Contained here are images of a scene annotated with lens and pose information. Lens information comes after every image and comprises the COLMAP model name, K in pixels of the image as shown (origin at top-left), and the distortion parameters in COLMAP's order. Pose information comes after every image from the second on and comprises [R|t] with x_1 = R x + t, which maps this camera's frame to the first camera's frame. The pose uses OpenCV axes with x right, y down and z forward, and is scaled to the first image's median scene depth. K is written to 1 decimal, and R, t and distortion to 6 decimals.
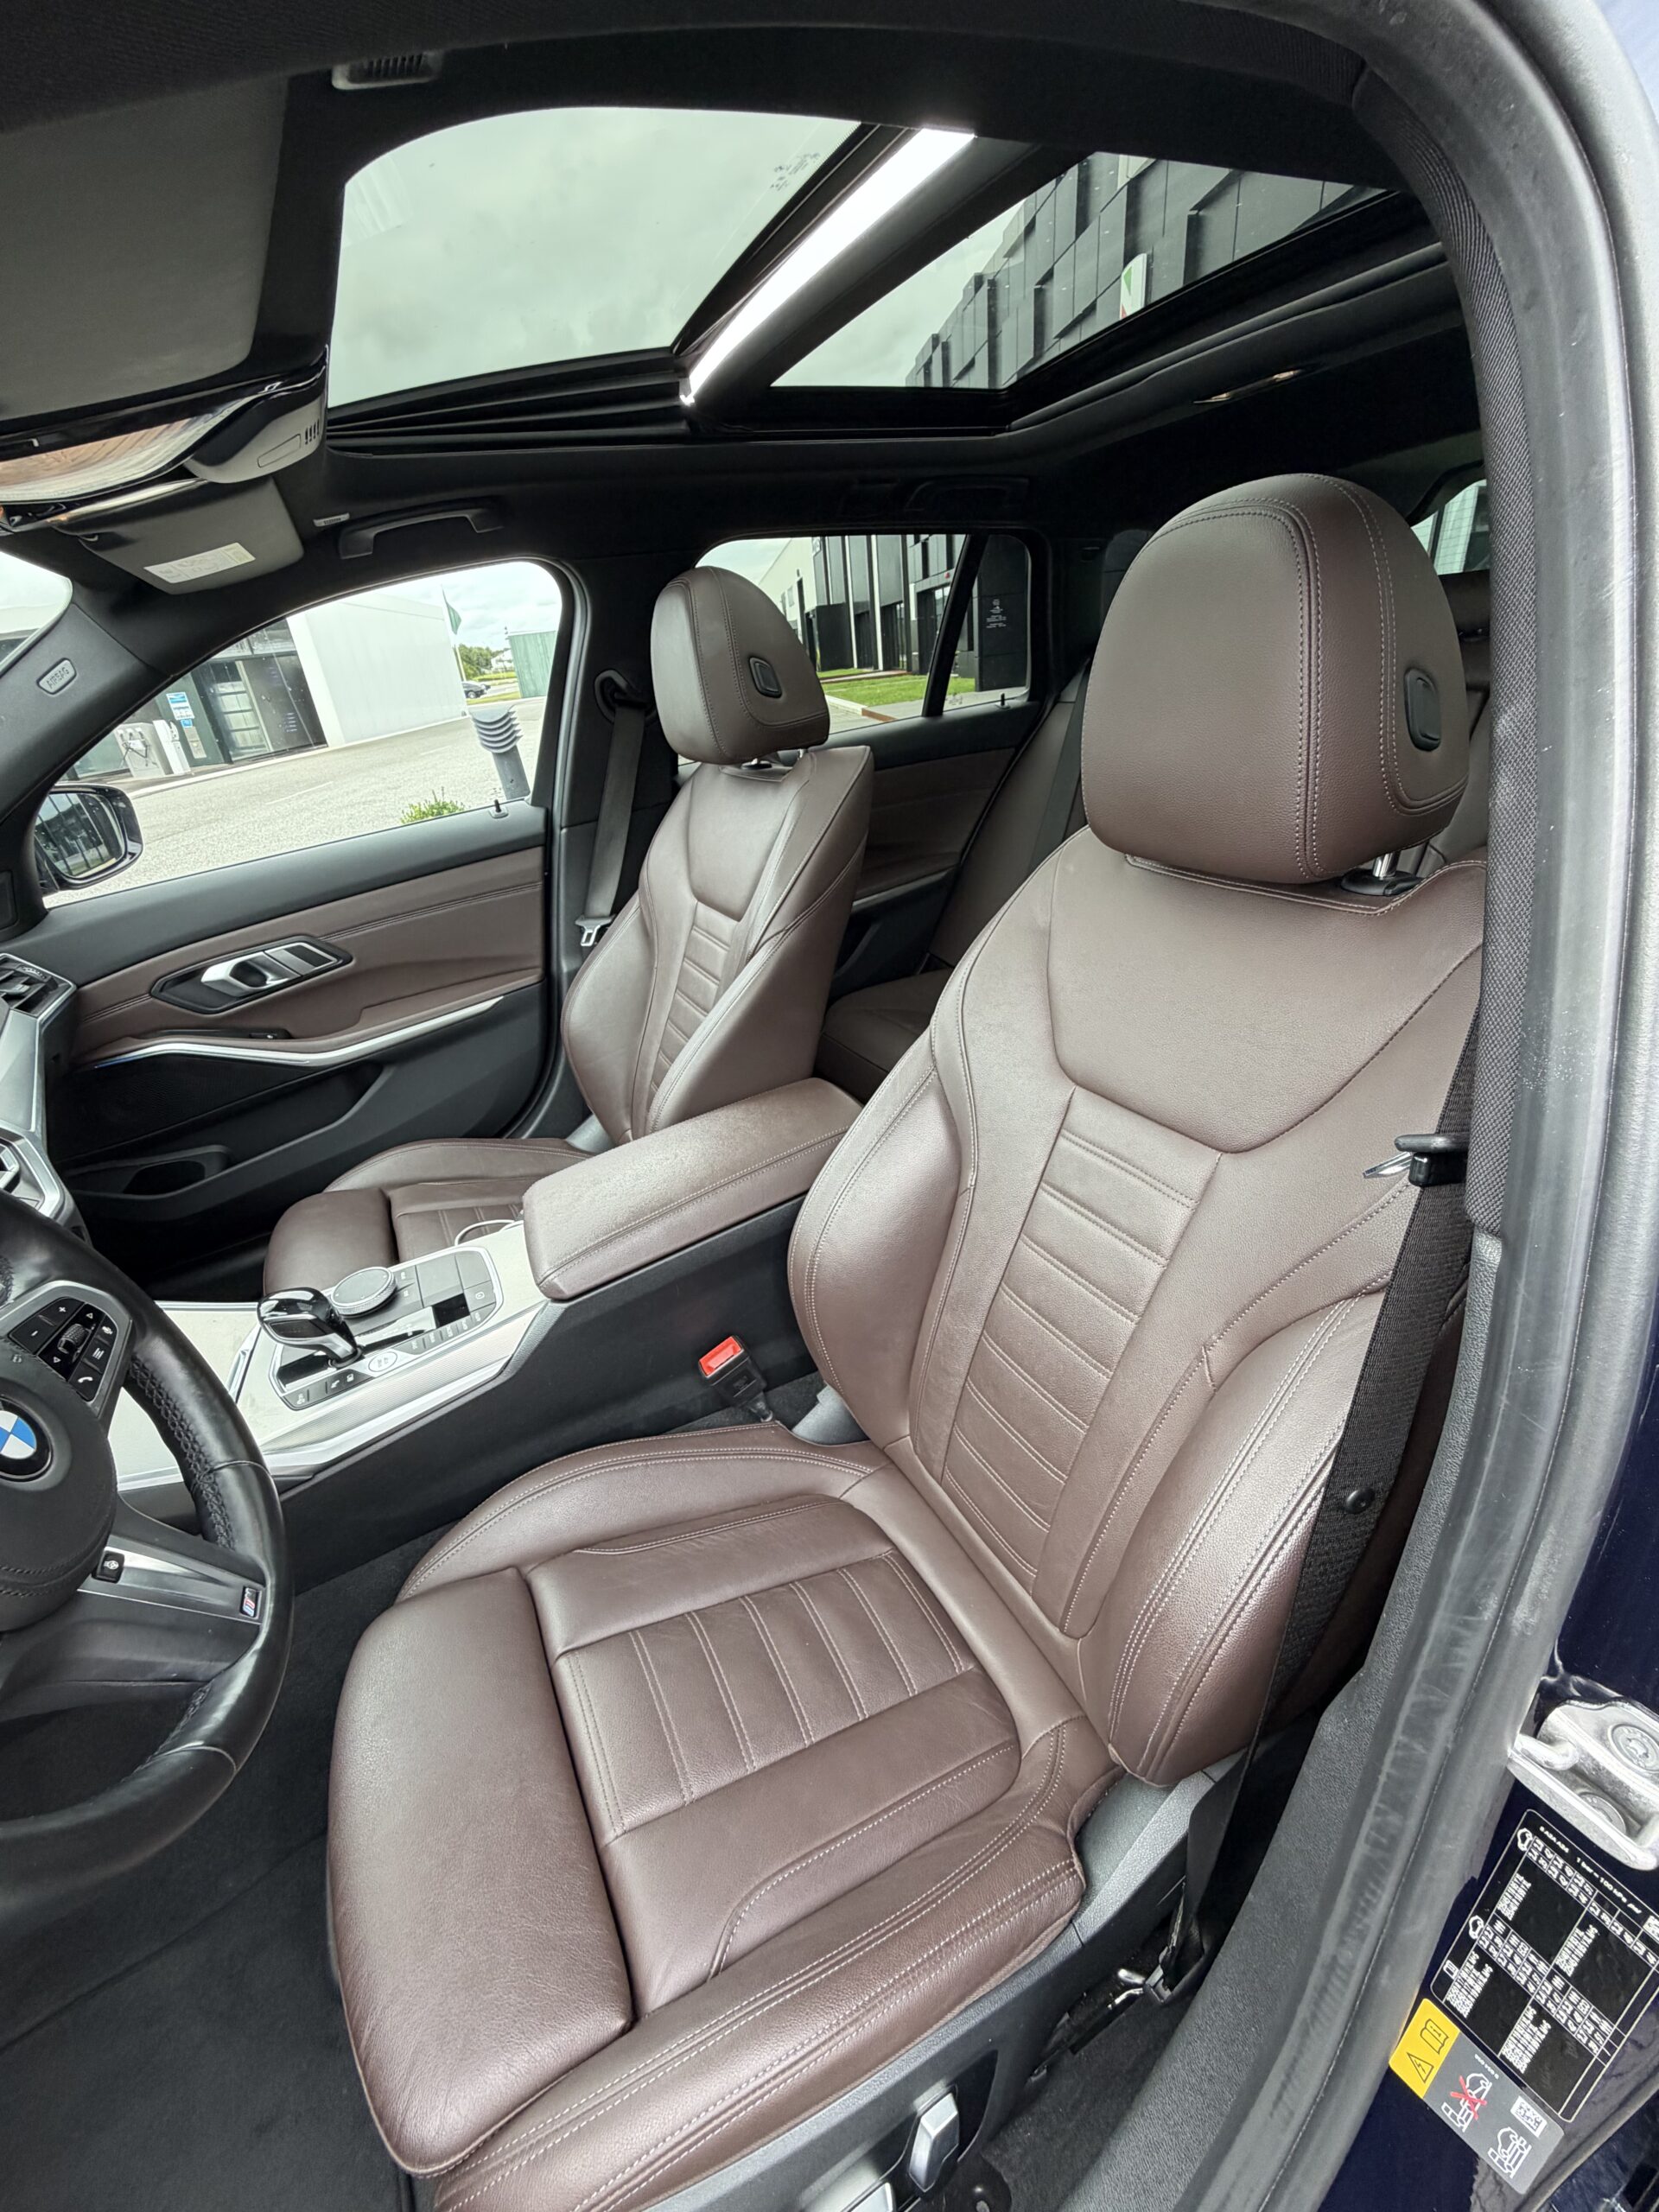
lens RADIAL K [[885.7, 0, 834.9], [0, 885.7, 1099.7], [0, 0, 1]] dist [-0.003482, 0.000183]
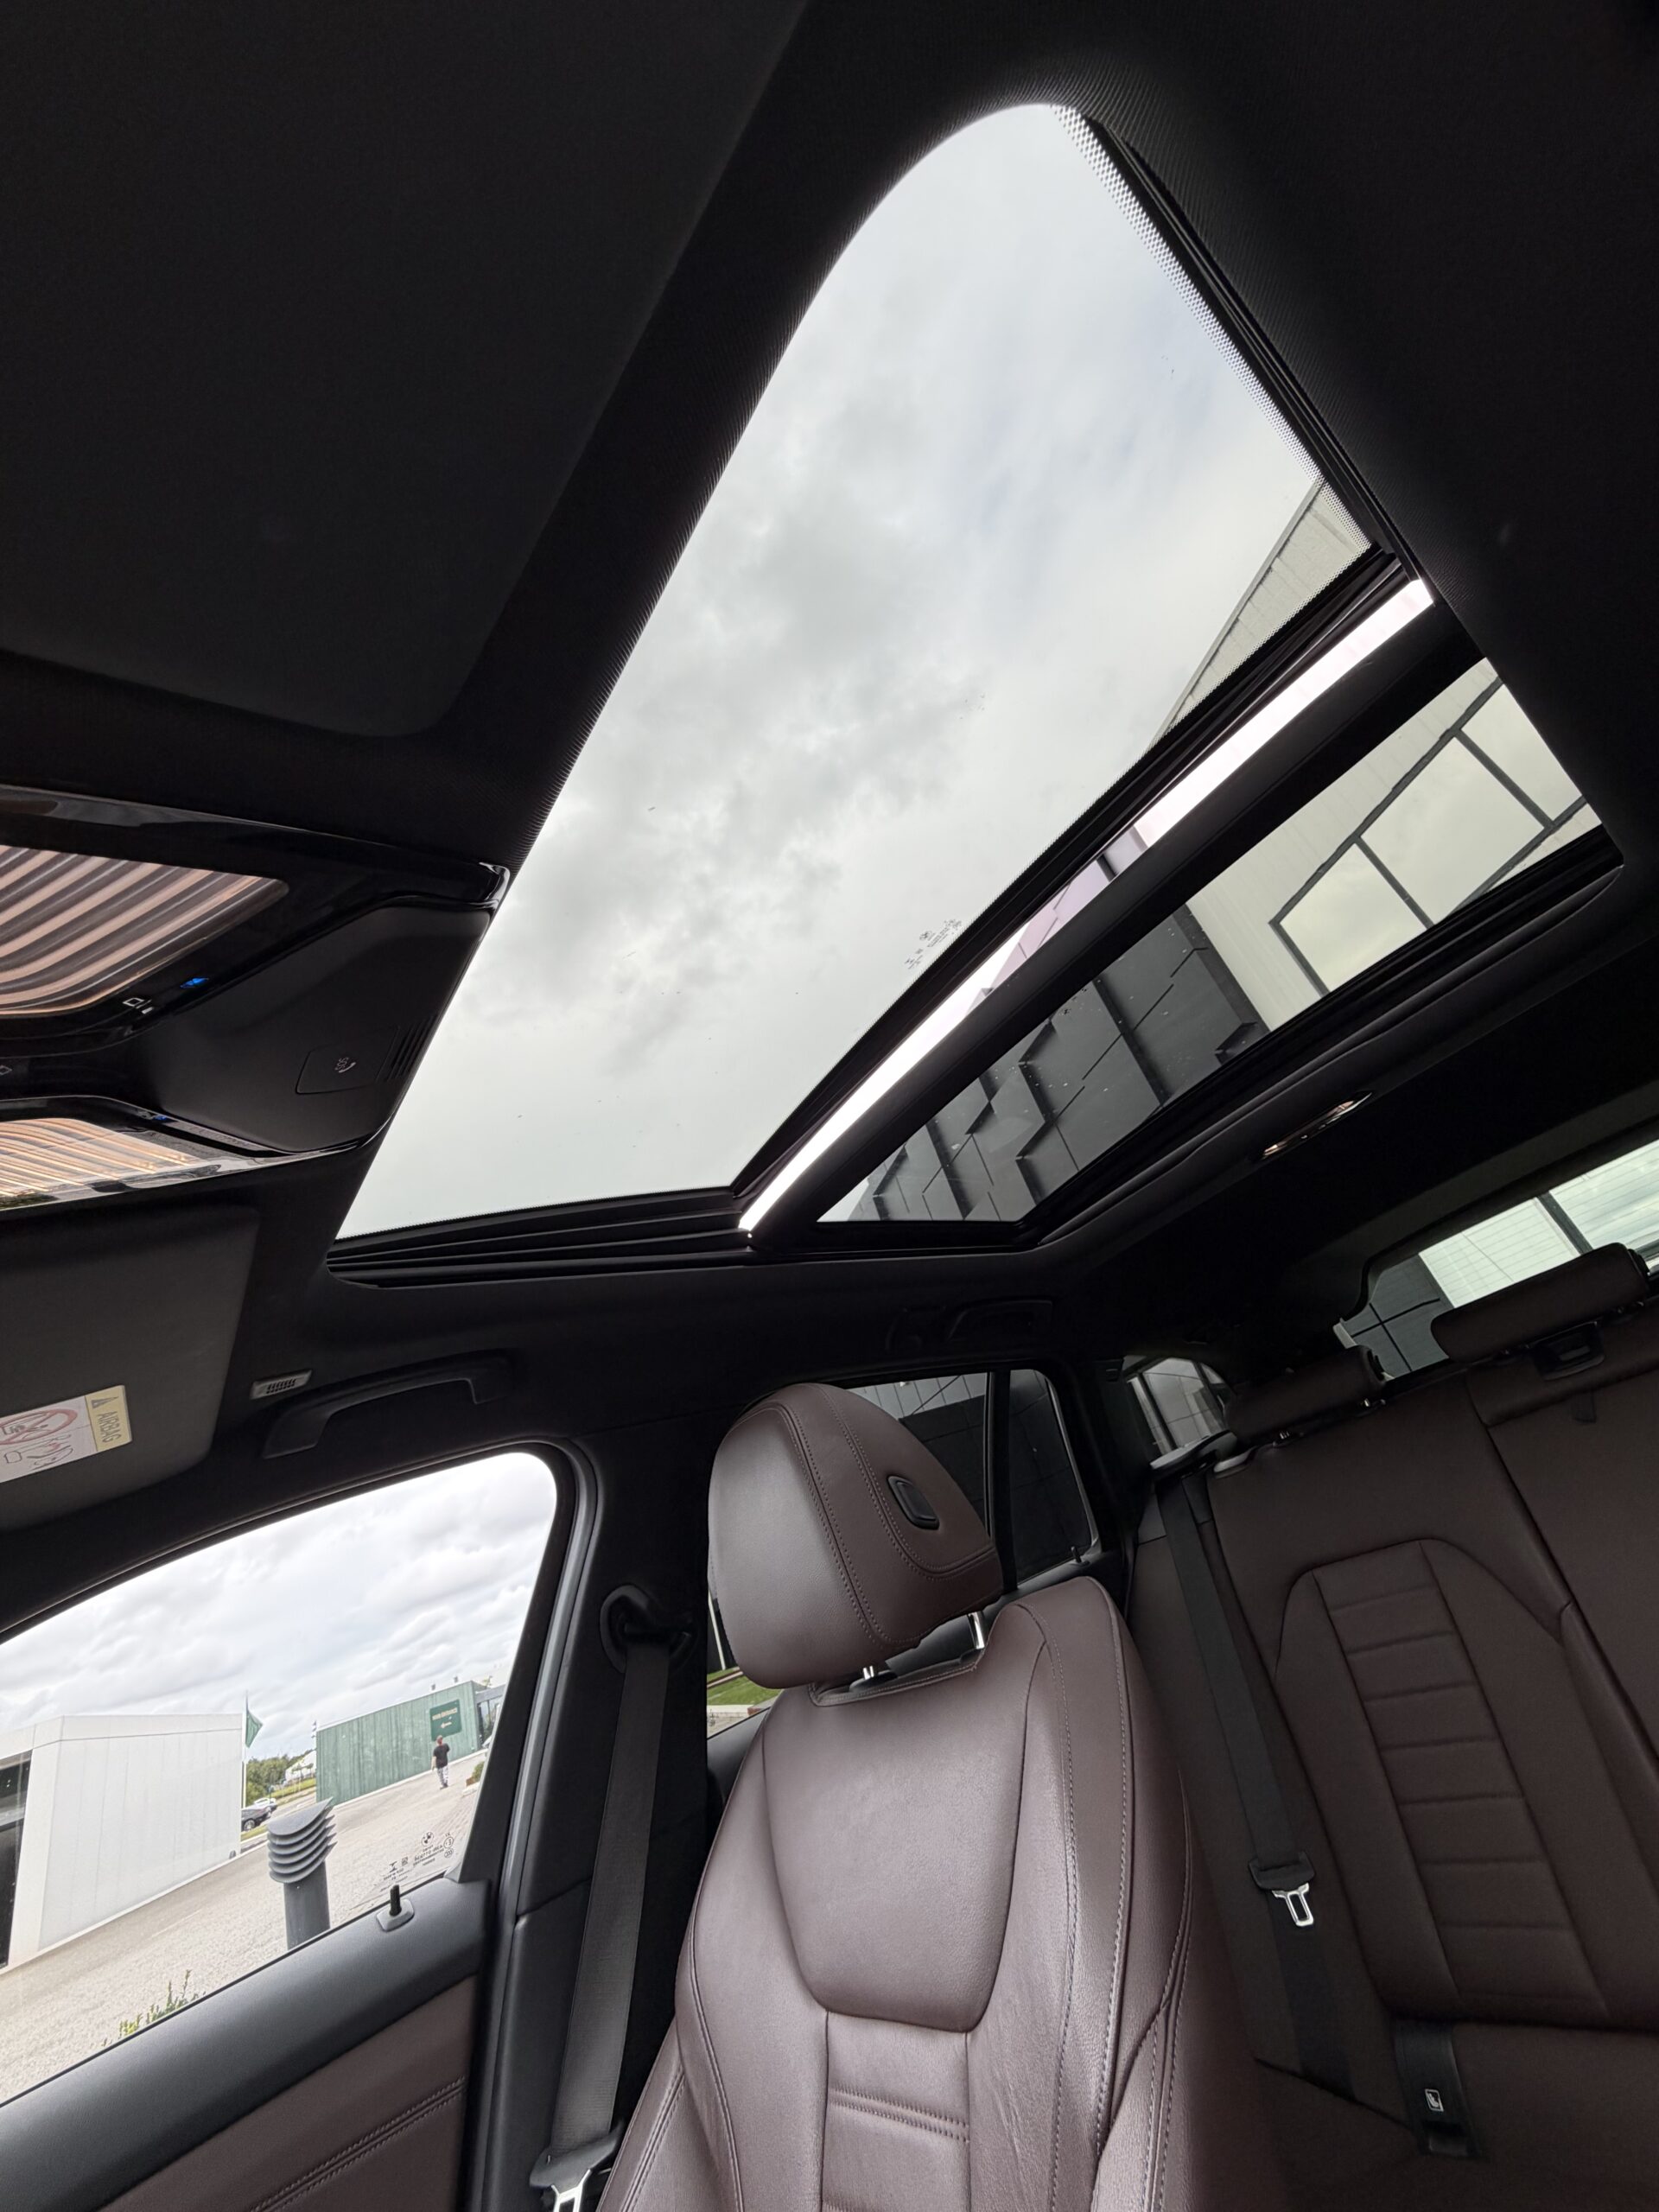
lens RADIAL K [[885.7, 0, 822.2], [0, 885.7, 1089.0], [0, 0, 1]] dist [-0.003482, 0.000183]
pose [[0.971188, -0.108223, 0.212324, -0.206863], [0.237738, 0.501871, -0.831629, -0.079469], [-0.016558, 0.858145, 0.513140, 0.325140]]
